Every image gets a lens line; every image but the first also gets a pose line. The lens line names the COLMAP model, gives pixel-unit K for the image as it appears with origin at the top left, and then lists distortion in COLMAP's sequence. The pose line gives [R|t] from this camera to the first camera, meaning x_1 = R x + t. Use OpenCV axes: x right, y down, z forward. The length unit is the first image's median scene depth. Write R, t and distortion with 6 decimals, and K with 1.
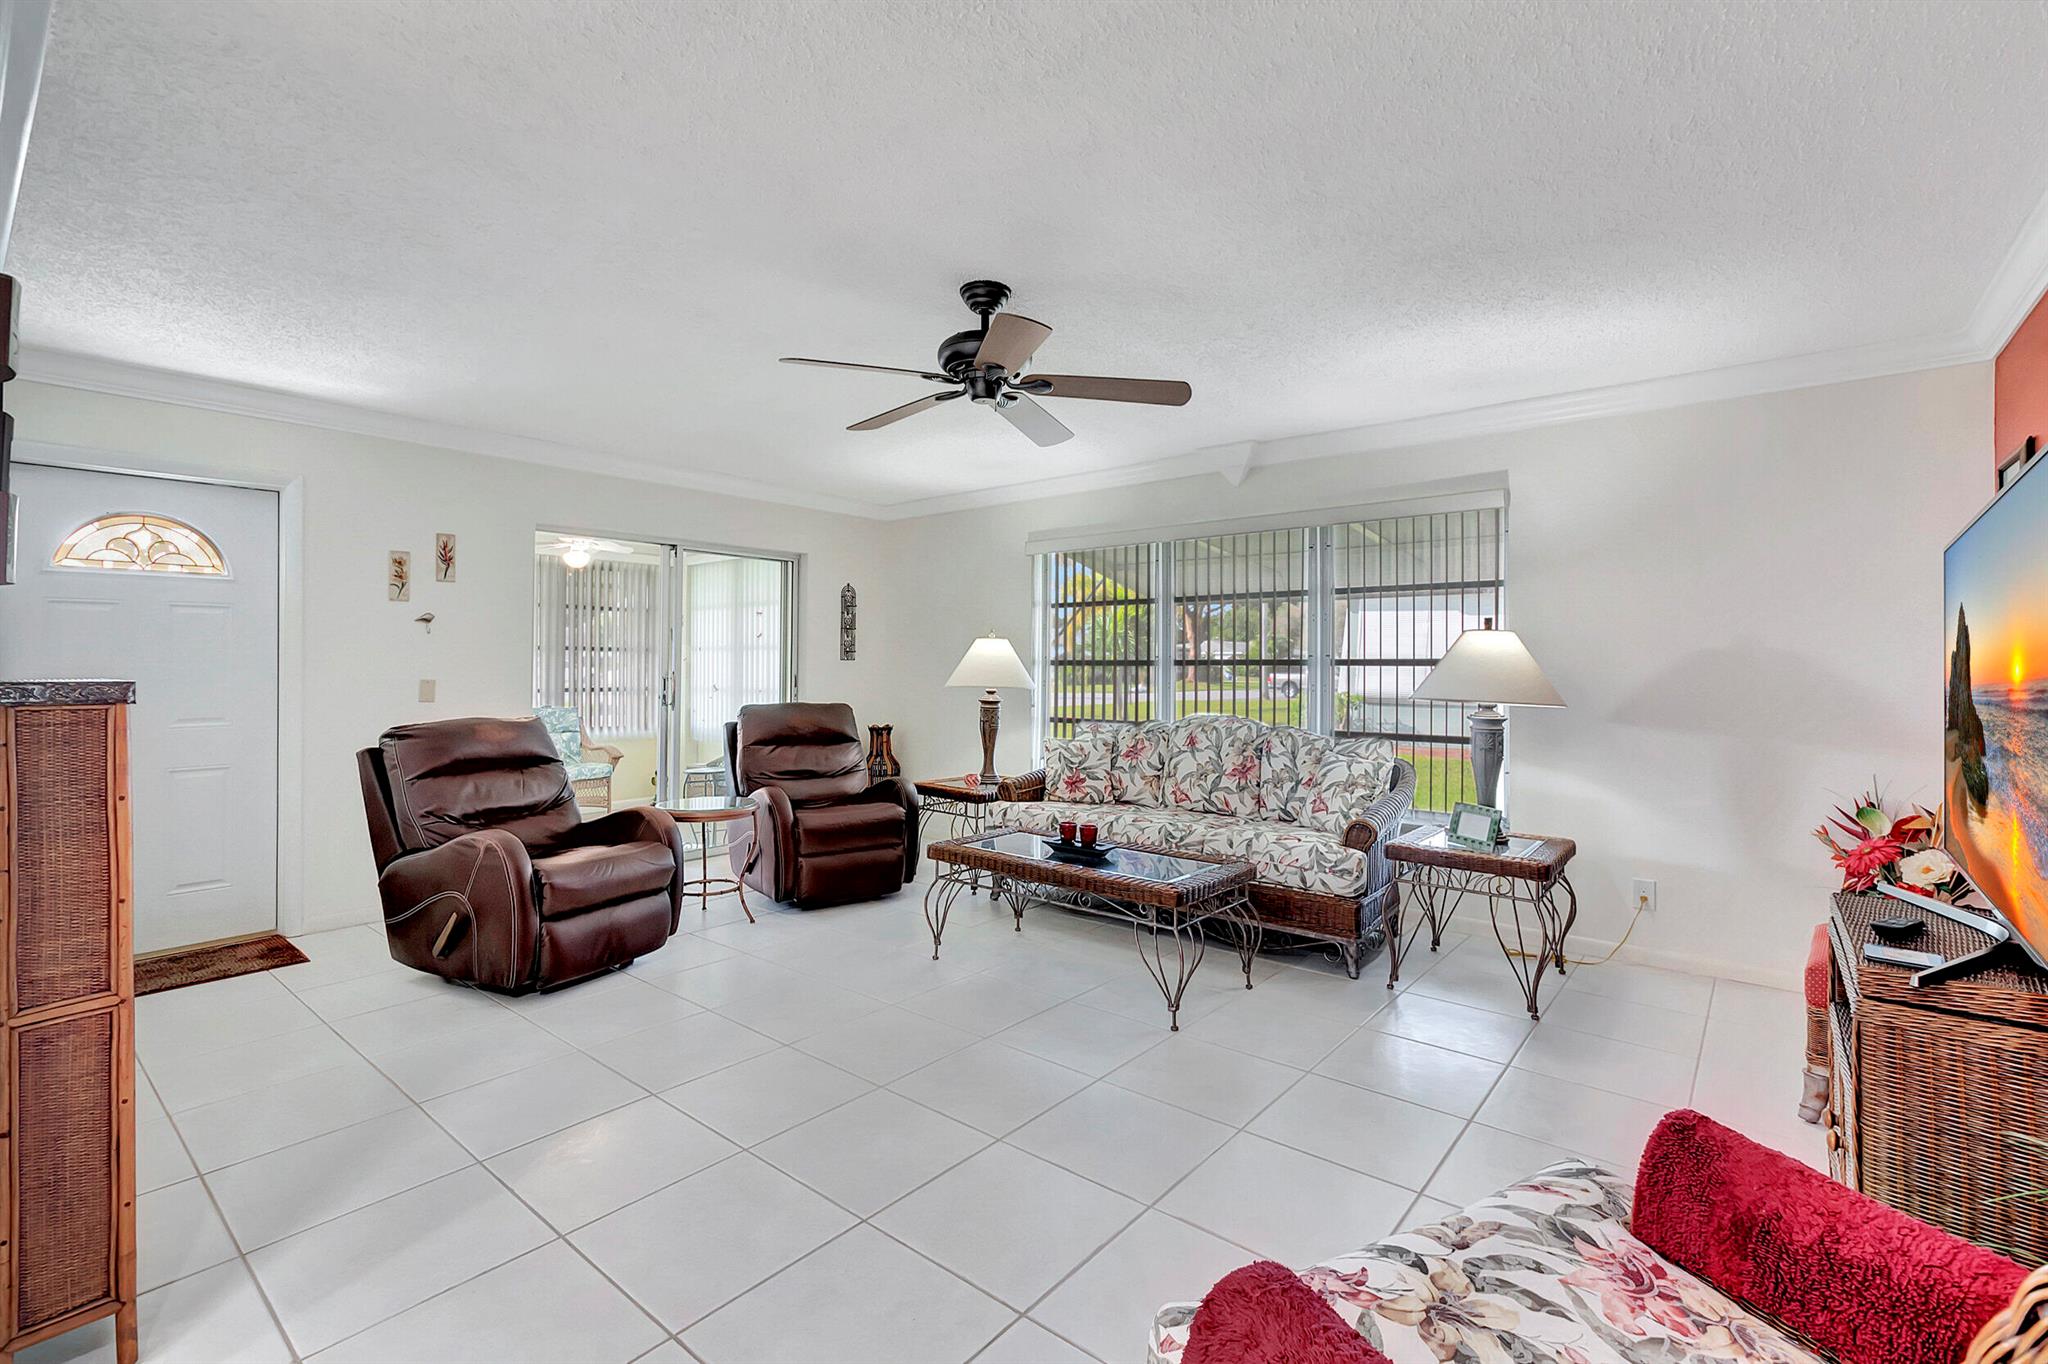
lens RADIAL K [[900.0, 0, 1019.3], [0, 900.0, 669.2], [0, 0, 1]] dist [0.001365, 0.000034]
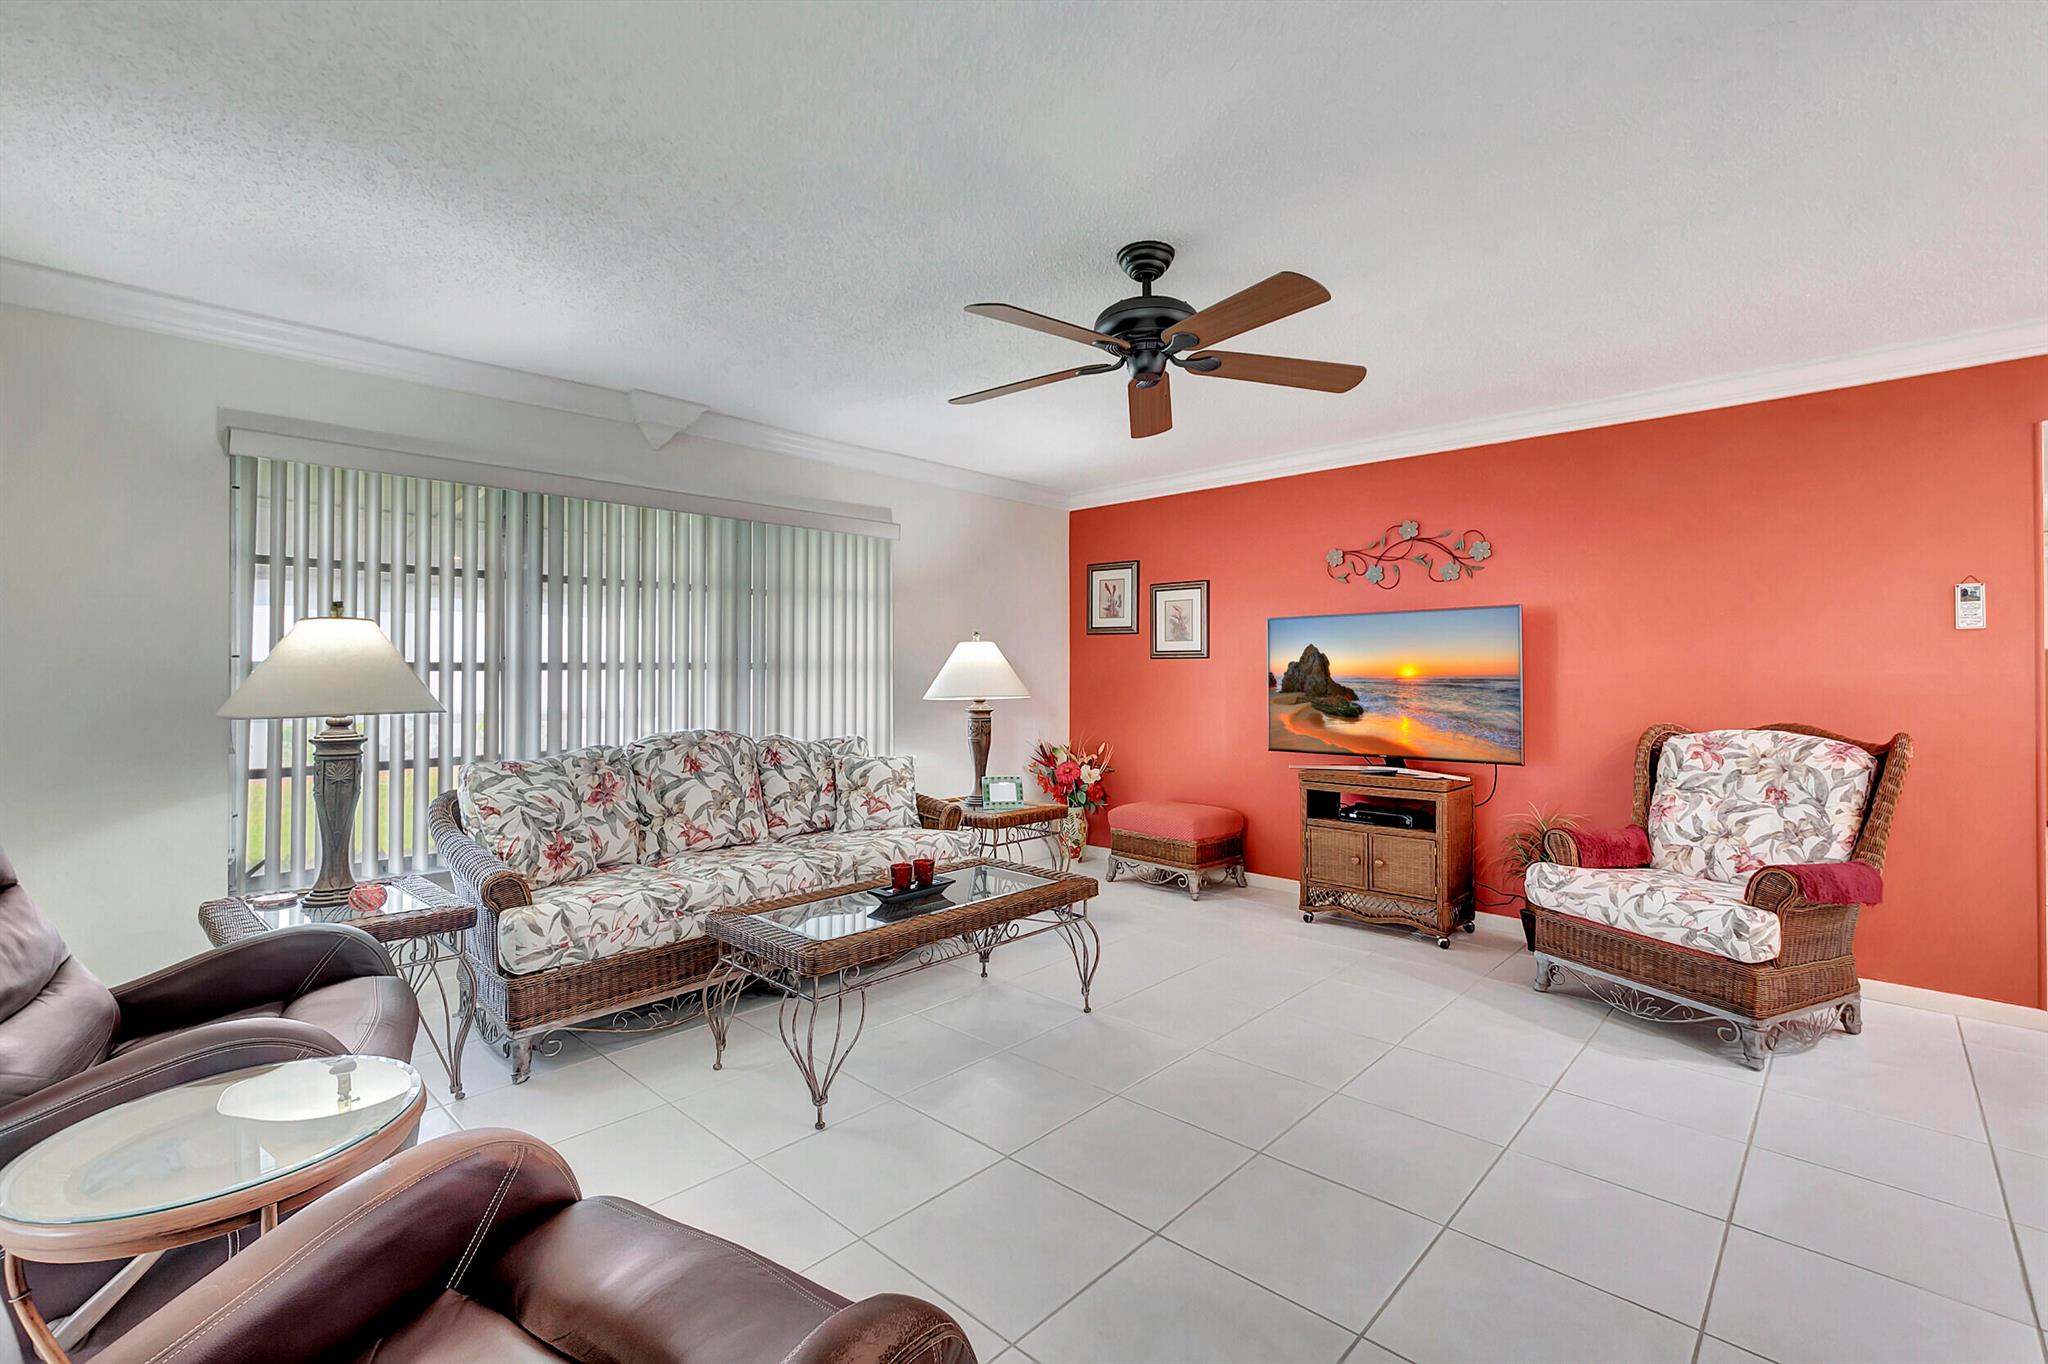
lens RADIAL K [[900.0, 0, 1018.6], [0, 900.0, 669.2], [0, 0, 1]] dist [0.001365, 0.000034]
pose [[0.055899, 0.002389, 0.998434, -0.599153], [0.011311, 0.999931, -0.003026, 0.001392], [-0.998372, 0.011462, 0.055868, 0.683834]]
